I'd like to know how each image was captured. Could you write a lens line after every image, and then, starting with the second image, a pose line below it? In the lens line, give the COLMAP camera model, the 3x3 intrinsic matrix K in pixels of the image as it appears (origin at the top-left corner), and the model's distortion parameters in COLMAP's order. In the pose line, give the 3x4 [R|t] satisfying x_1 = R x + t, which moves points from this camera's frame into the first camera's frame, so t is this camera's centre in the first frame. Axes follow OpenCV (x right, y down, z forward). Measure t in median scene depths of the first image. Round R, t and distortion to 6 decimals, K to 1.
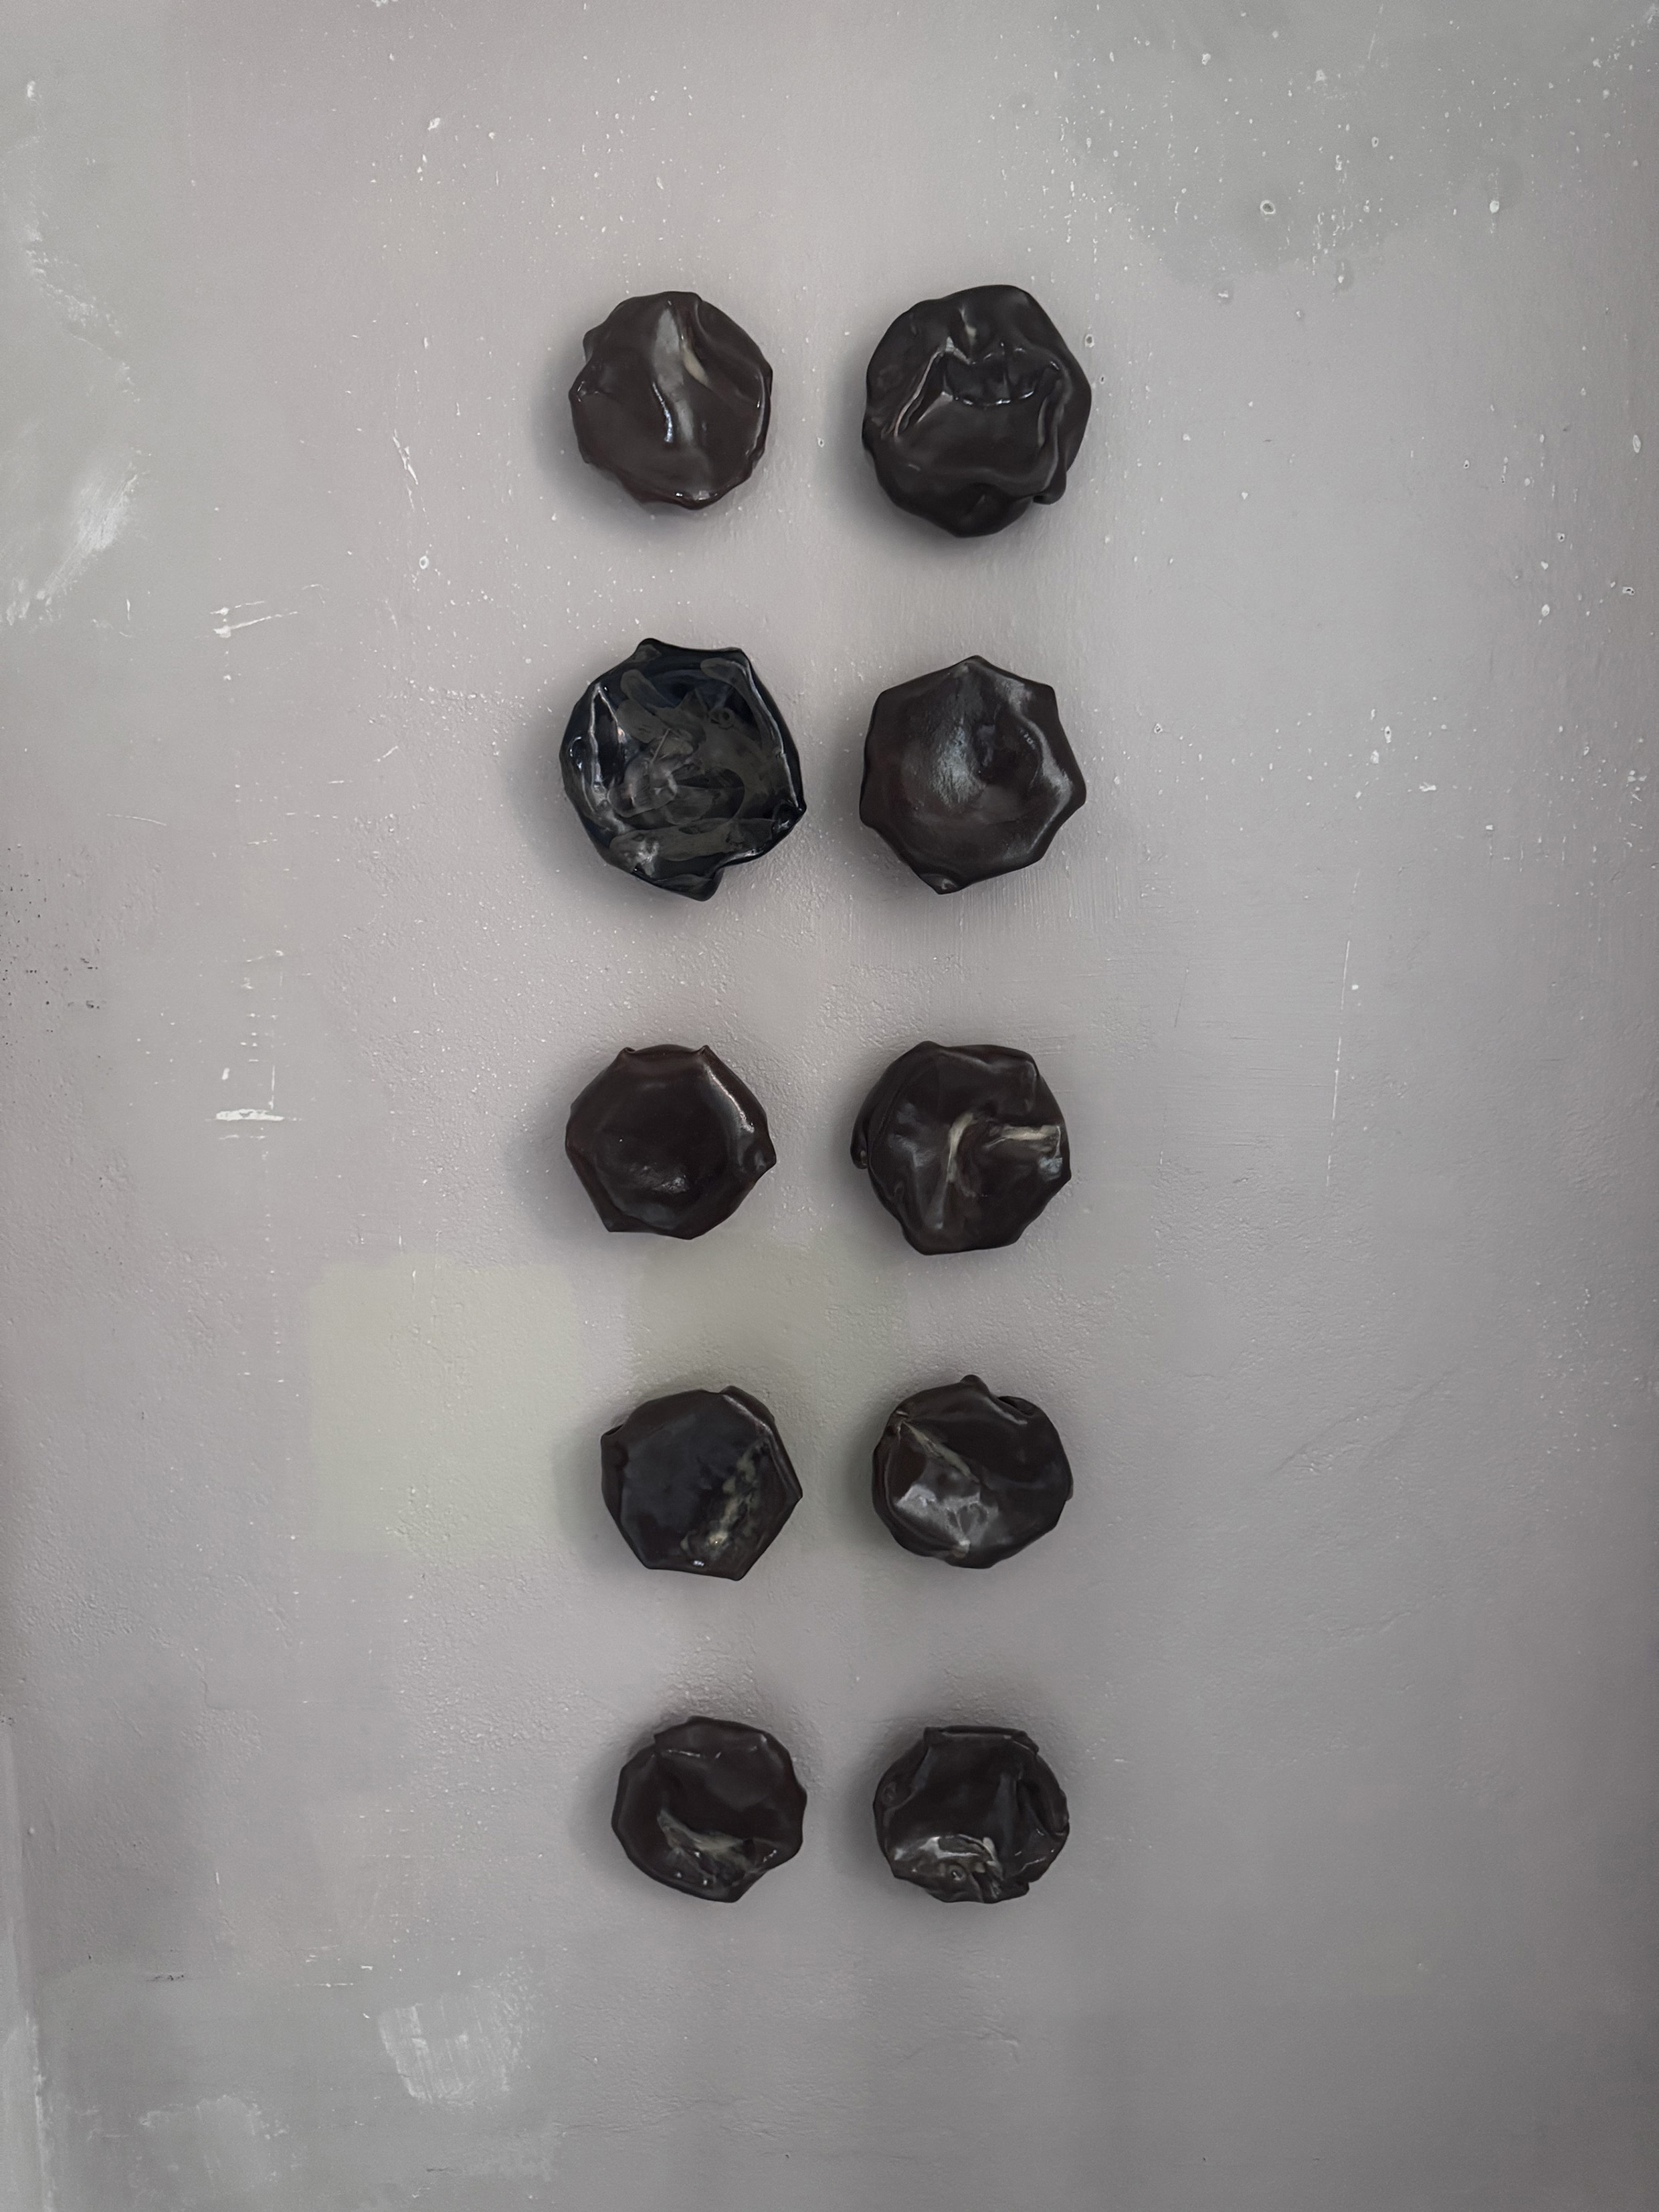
lens RADIAL K [[1566.9, 0, 839.9], [0, 1566.9, 1114.7], [0, 0, 1]] dist [0.059968, -0.069658]
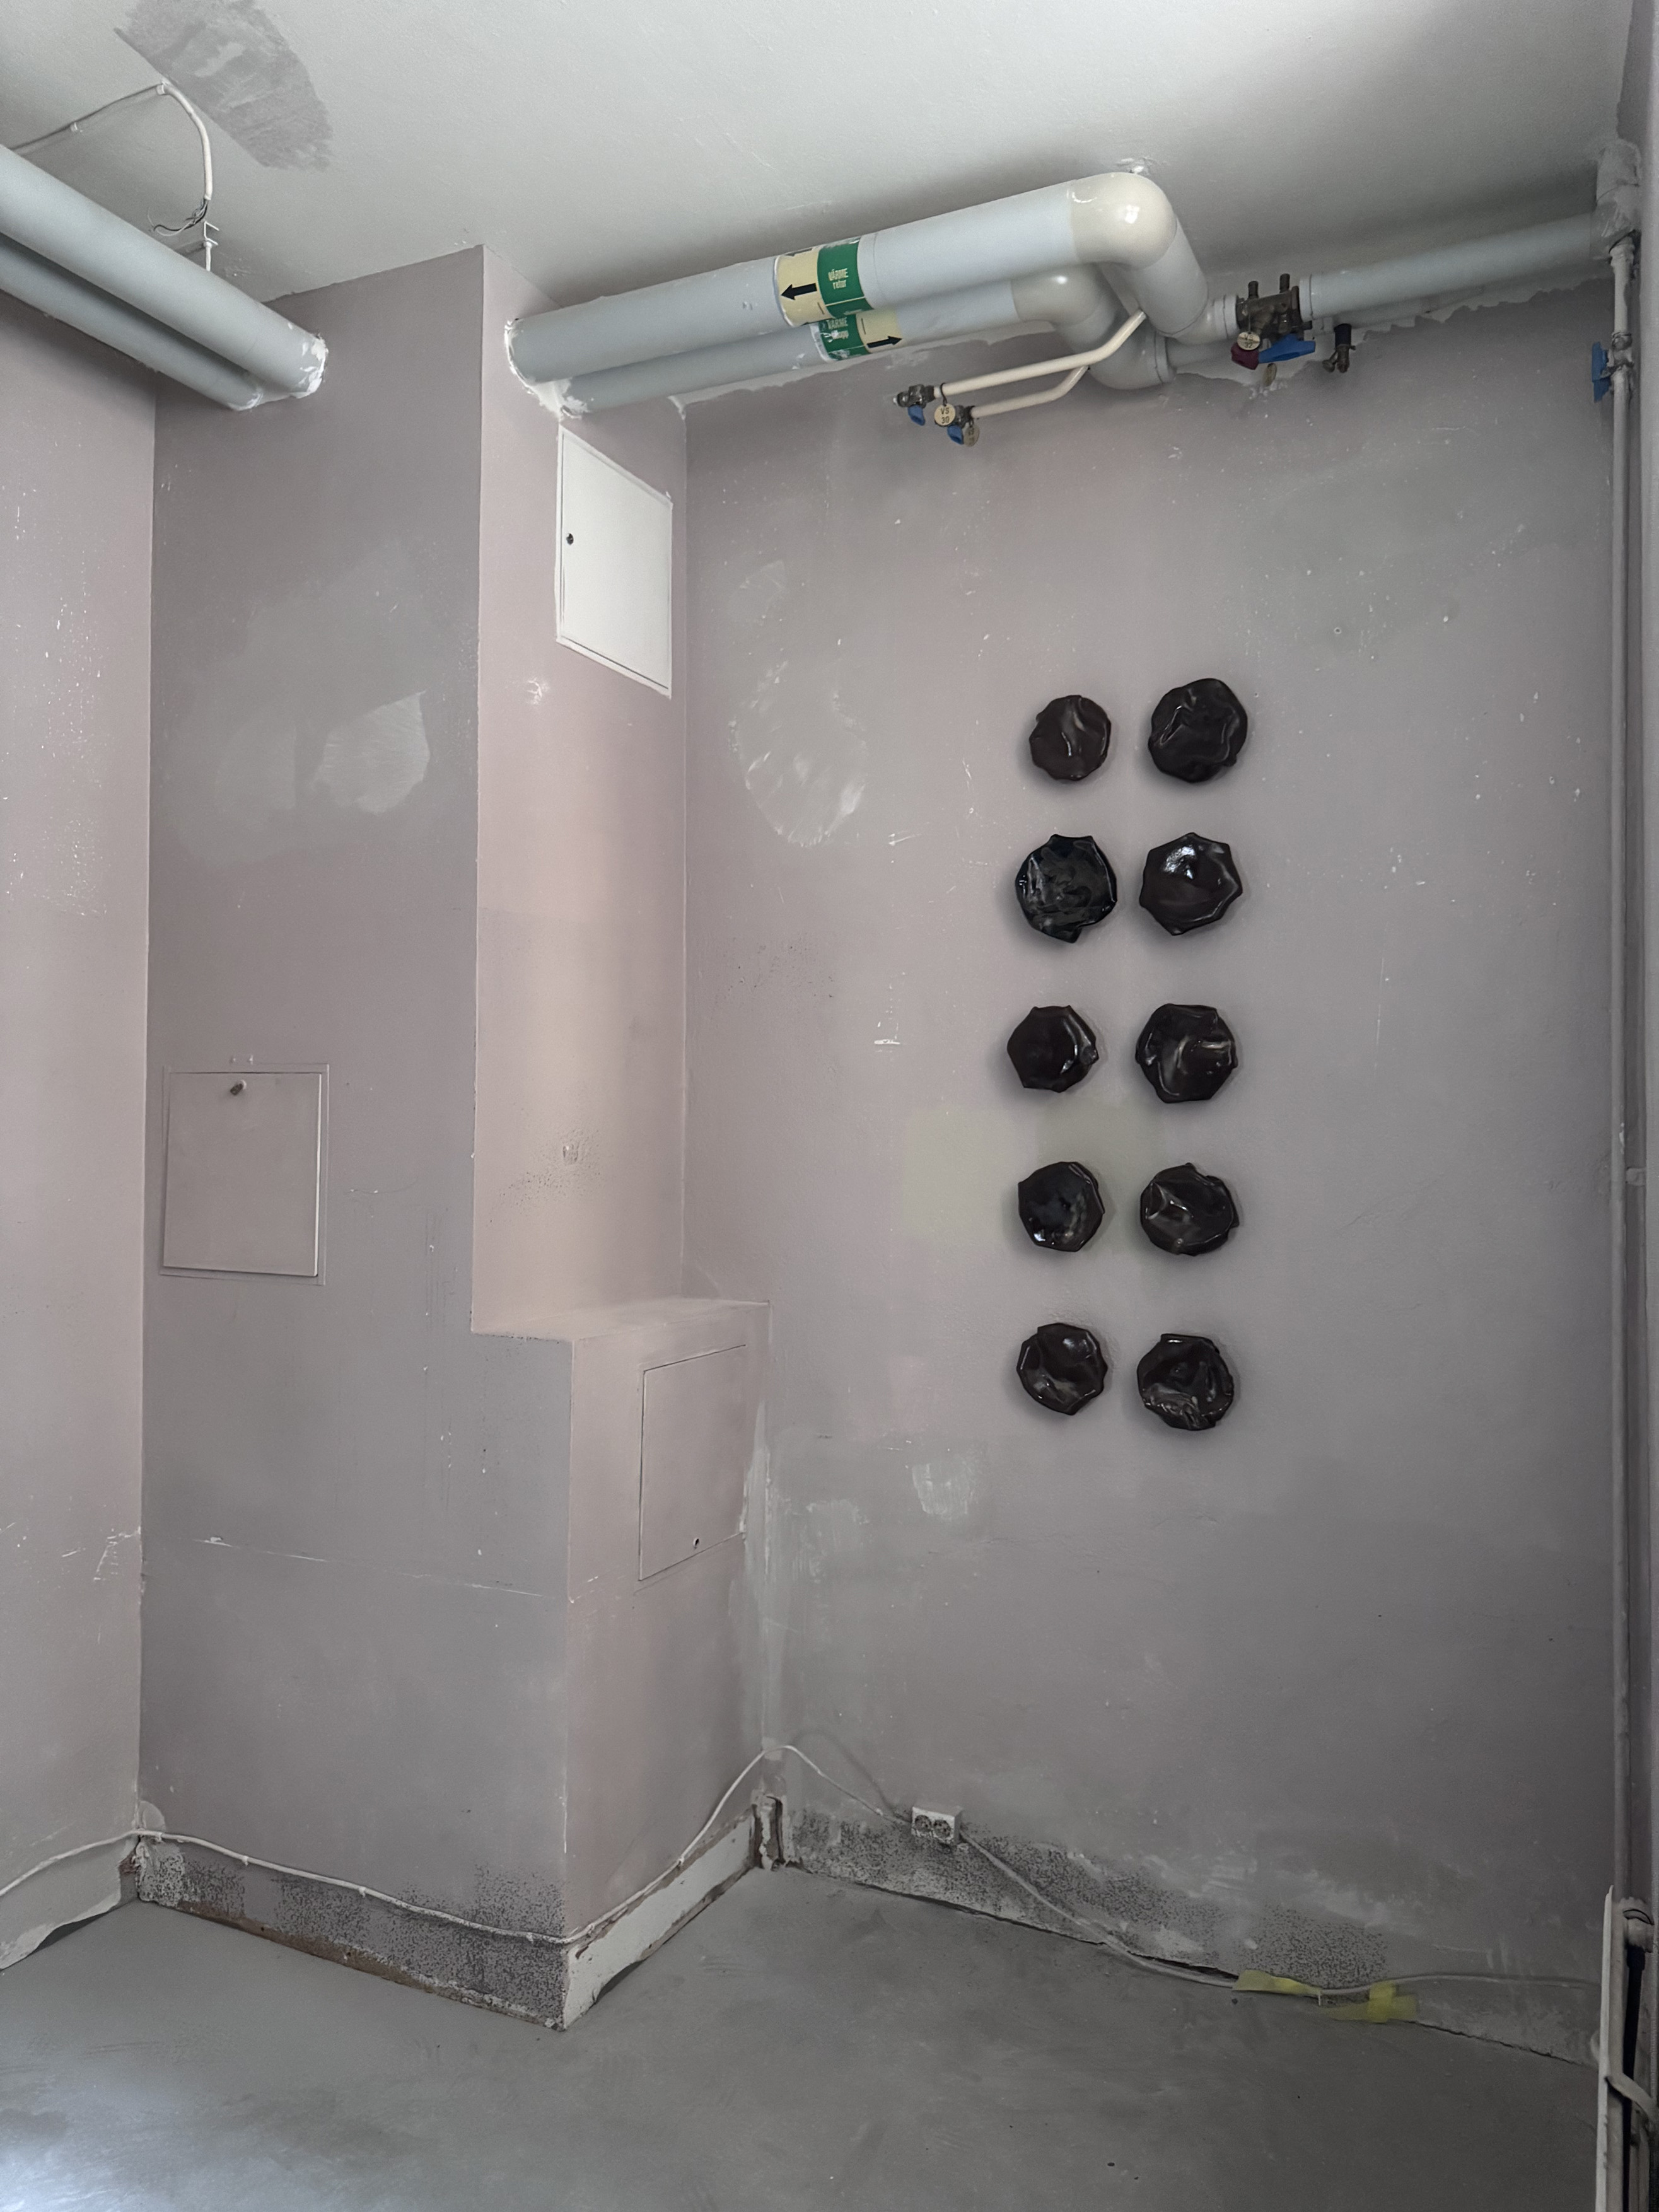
lens RADIAL K [[1566.8, 0, 822.0], [0, 1566.8, 1118.0], [0, 0, 1]] dist [0.059968, -0.069658]
pose [[0.901613, 0.023396, -0.431910, 0.568375], [-0.084372, 0.988868, -0.122560, 0.420355], [0.424235, 0.146943, 0.893550, -1.146090]]
